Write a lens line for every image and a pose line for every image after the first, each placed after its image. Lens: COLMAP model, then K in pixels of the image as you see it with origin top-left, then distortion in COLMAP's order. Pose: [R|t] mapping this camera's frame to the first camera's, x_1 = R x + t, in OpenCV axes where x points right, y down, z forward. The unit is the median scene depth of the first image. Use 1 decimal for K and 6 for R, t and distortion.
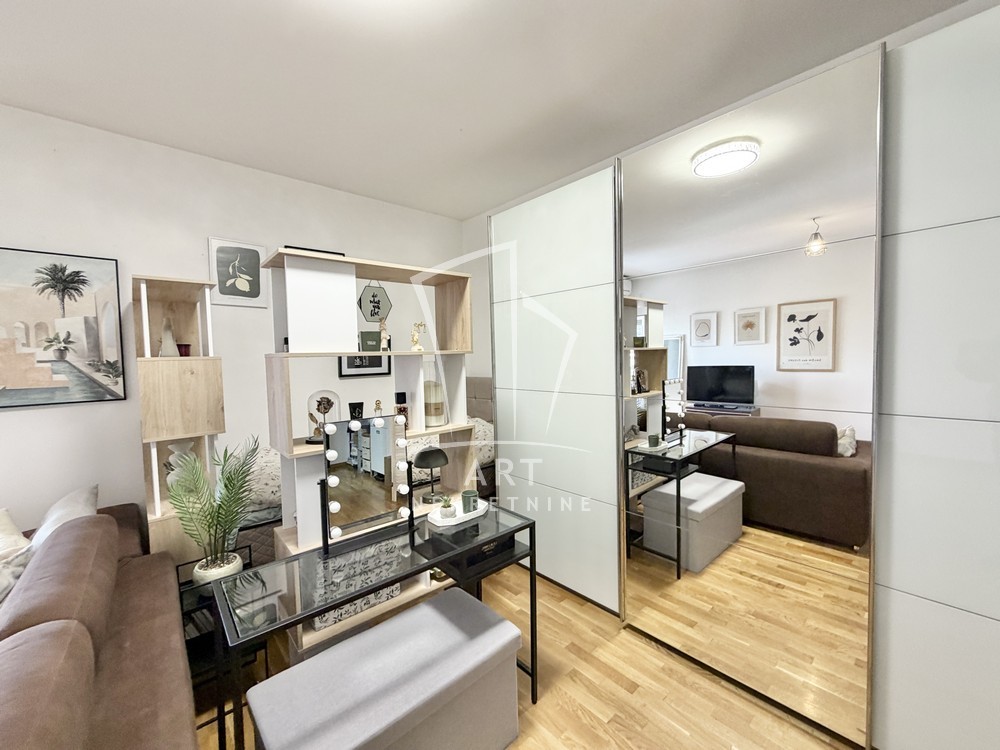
lens RADIAL K [[398.3, 0, 502.1], [0, 398.3, 375.6], [0, 0, 1]] dist [0.001622, -0.000497]
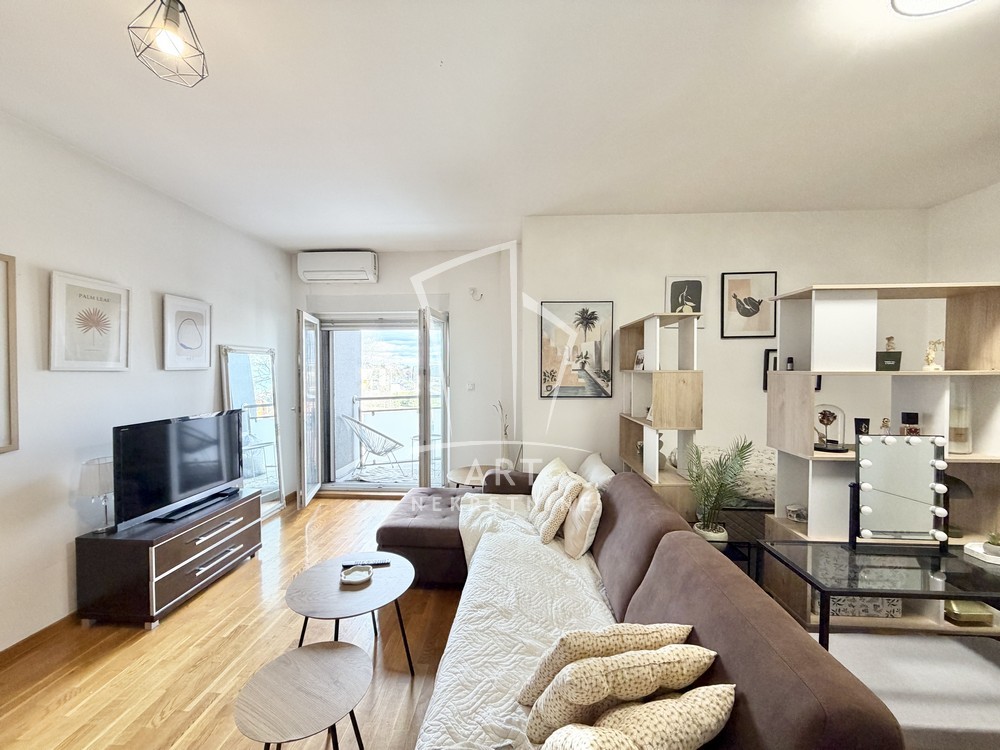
lens RADIAL K [[398.3, 0, 499.2], [0, 398.3, 376.9], [0, 0, 1]] dist [0.001622, -0.000497]
pose [[0.713067, 0.037804, -0.700076, -0.250164], [-0.048840, 0.998798, 0.004188, -0.000196], [0.699392, 0.031205, 0.714056, -0.348673]]
